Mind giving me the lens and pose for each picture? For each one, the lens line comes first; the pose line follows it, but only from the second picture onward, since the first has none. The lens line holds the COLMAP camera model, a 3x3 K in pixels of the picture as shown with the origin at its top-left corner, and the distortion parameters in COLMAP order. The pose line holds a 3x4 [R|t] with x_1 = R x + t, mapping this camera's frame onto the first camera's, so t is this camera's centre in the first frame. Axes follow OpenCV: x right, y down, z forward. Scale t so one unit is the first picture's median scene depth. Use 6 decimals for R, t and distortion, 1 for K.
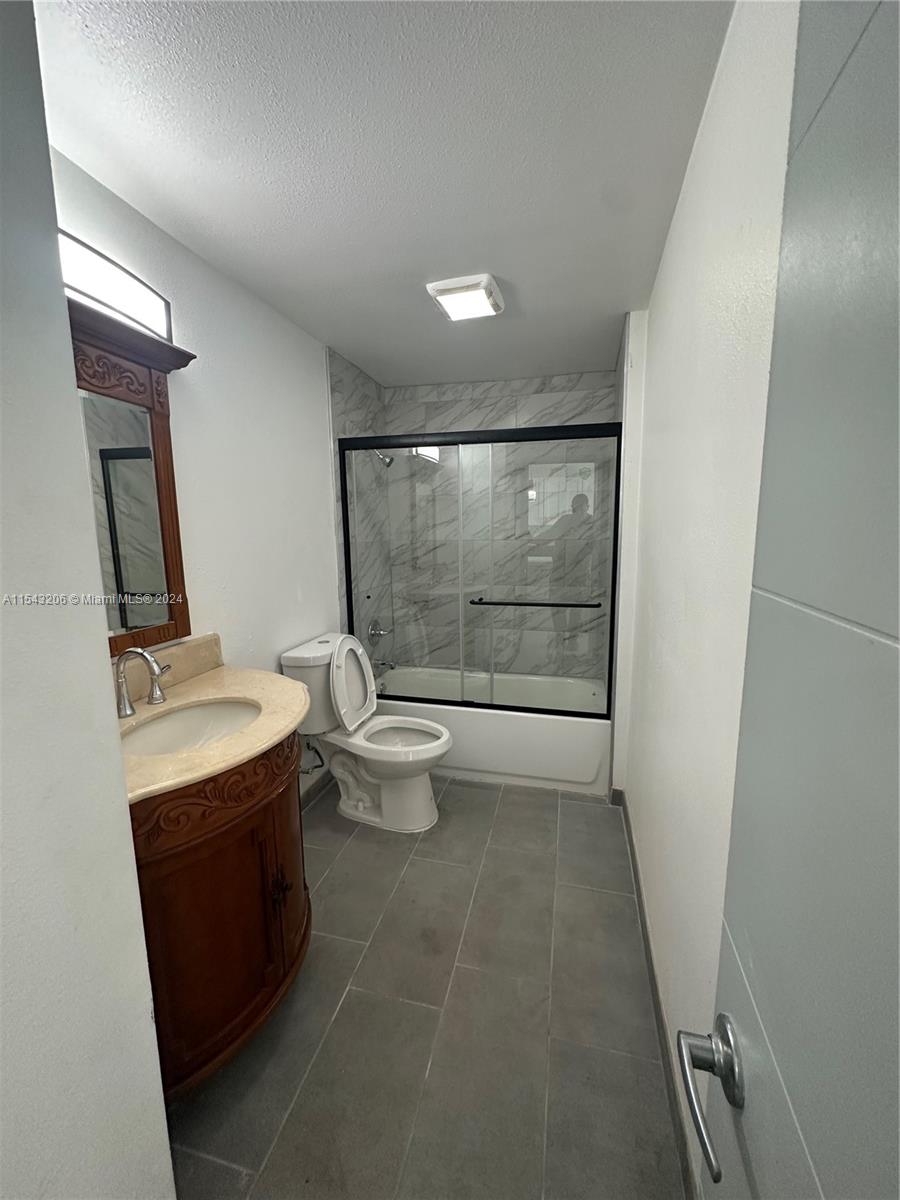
lens RADIAL K [[478.3, 0, 449.3], [0, 478.3, 597.3], [0, 0, 1]] dist [-0.003855, 0.000789]
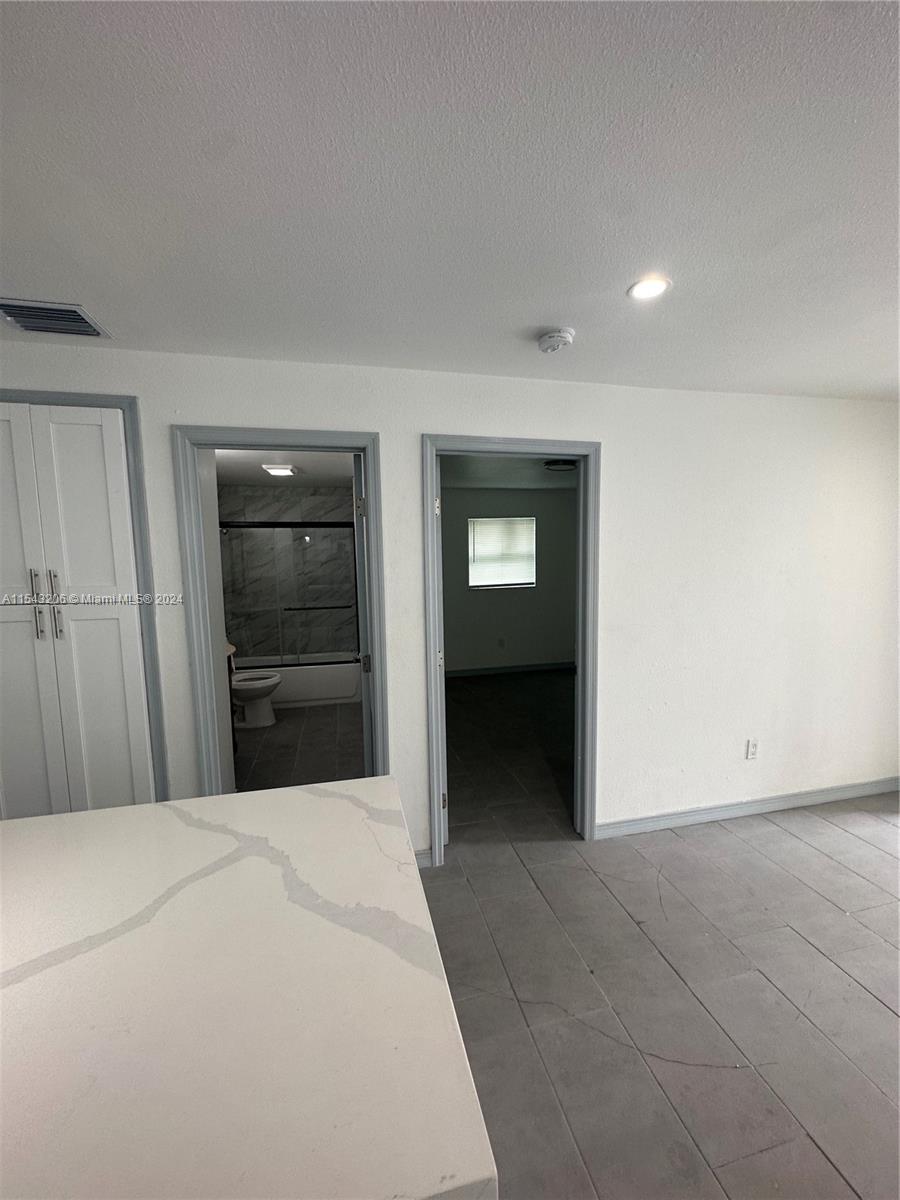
lens RADIAL K [[478.3, 0, 451.0], [0, 478.3, 600.1], [0, 0, 1]] dist [-0.003855, 0.000789]
pose [[0.889407, -0.049995, 0.454374, -0.186347], [0.074497, 0.996565, -0.036171, 0.073539], [-0.451004, 0.066021, 0.890077, -0.805642]]
